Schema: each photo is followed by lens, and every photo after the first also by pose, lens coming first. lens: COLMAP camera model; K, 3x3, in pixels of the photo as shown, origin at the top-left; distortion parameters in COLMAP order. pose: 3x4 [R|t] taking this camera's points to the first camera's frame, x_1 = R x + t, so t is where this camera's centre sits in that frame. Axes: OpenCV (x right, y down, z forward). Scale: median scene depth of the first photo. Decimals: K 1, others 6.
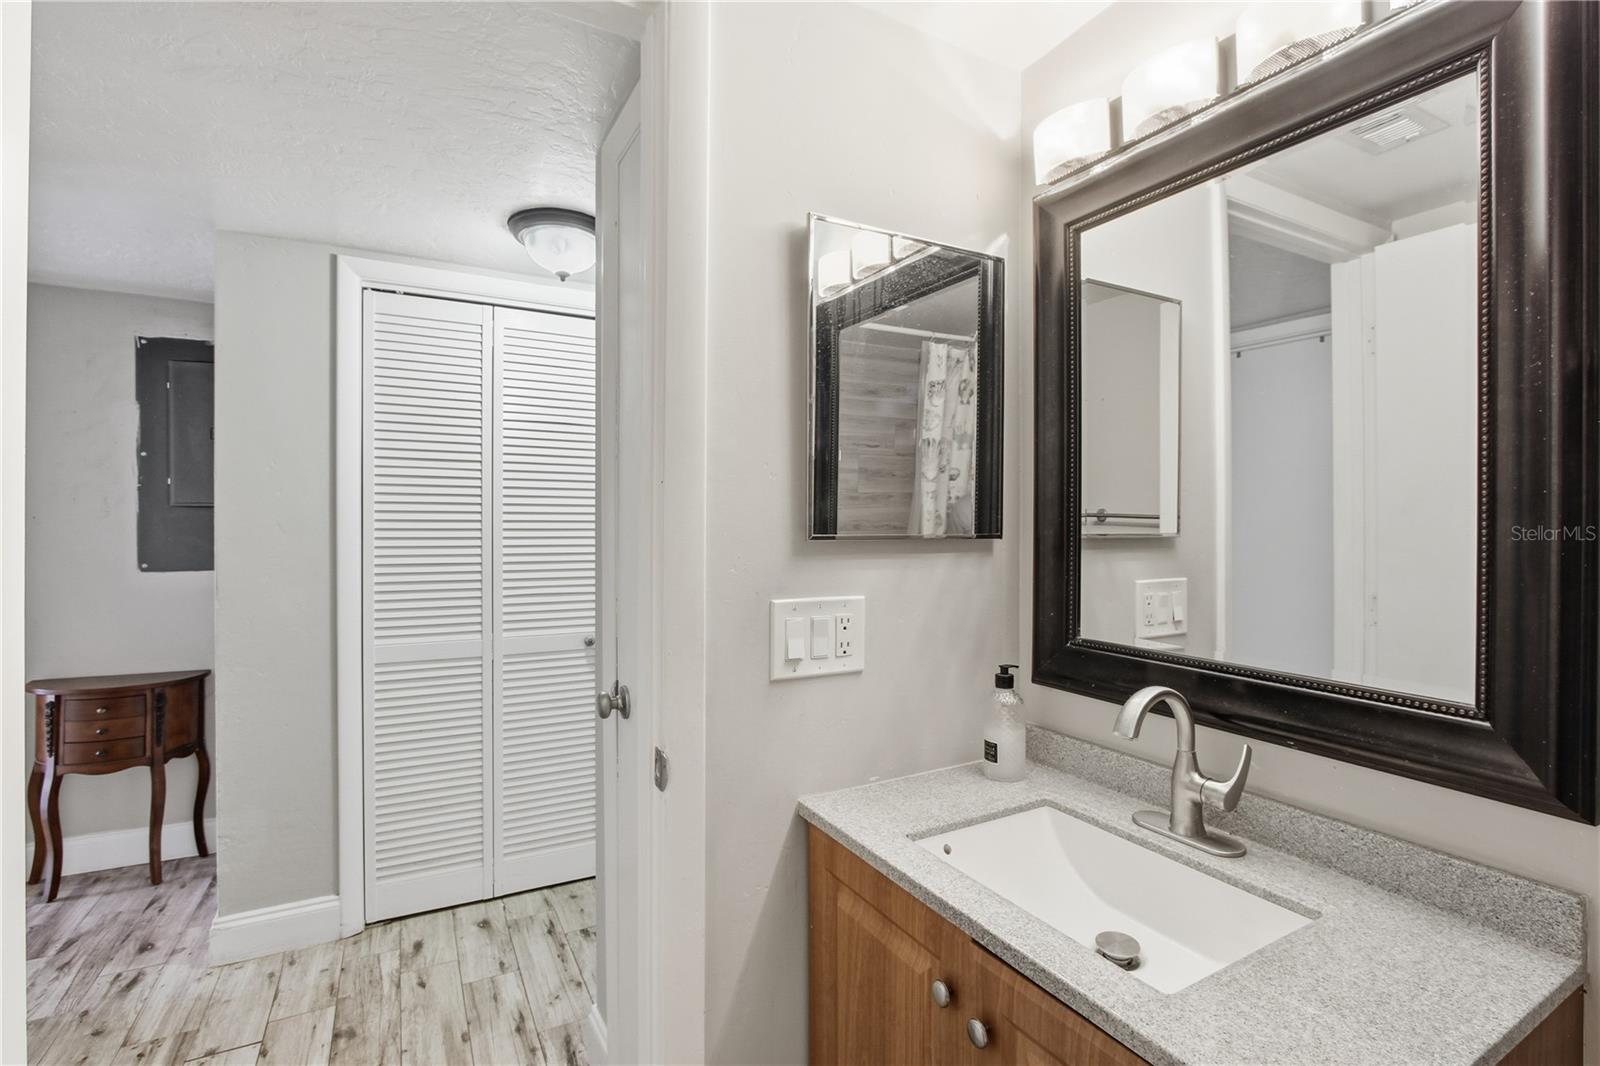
lens RADIAL K [[764.7, 0, 806.8], [0, 764.7, 521.7], [0, 0, 1]] dist [-0.000813, 0.000053]
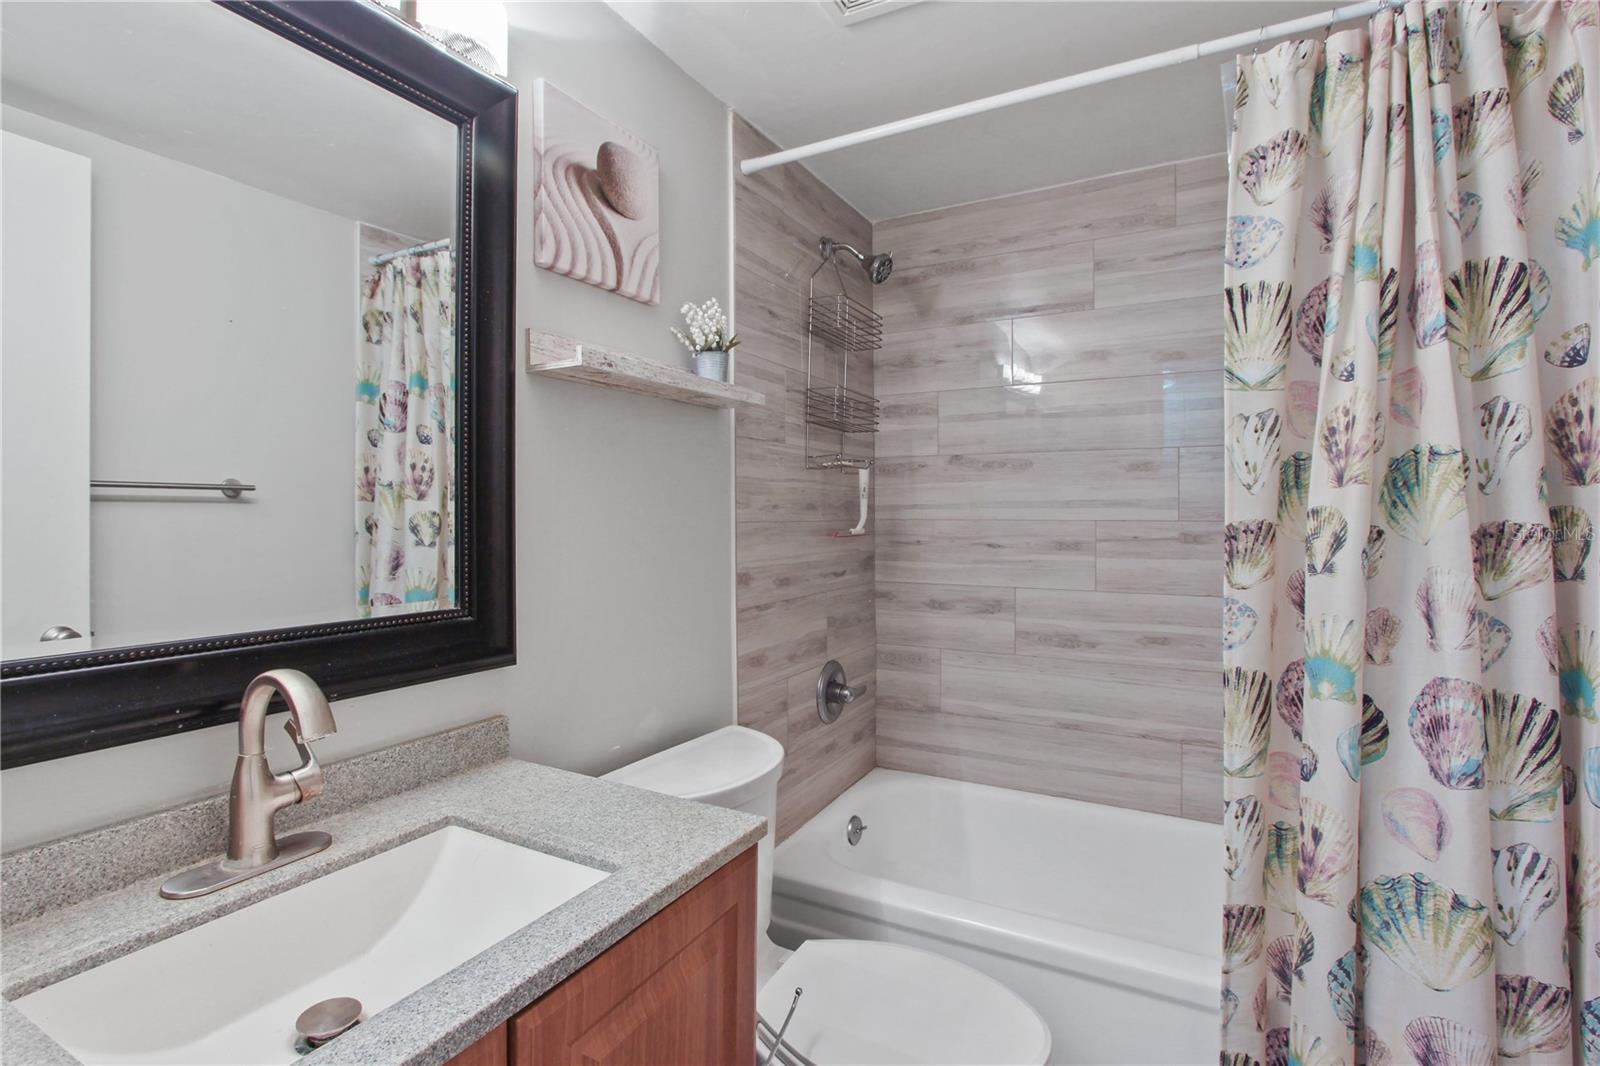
lens RADIAL K [[764.7, 0, 806.8], [0, 764.7, 521.7], [0, 0, 1]] dist [-0.000813, 0.000053]
pose [[-0.546107, -0.007542, 0.837682, -0.503007], [-0.004389, 0.999972, 0.006142, 0.069872], [-0.837704, -0.000322, -0.546124, 1.093556]]
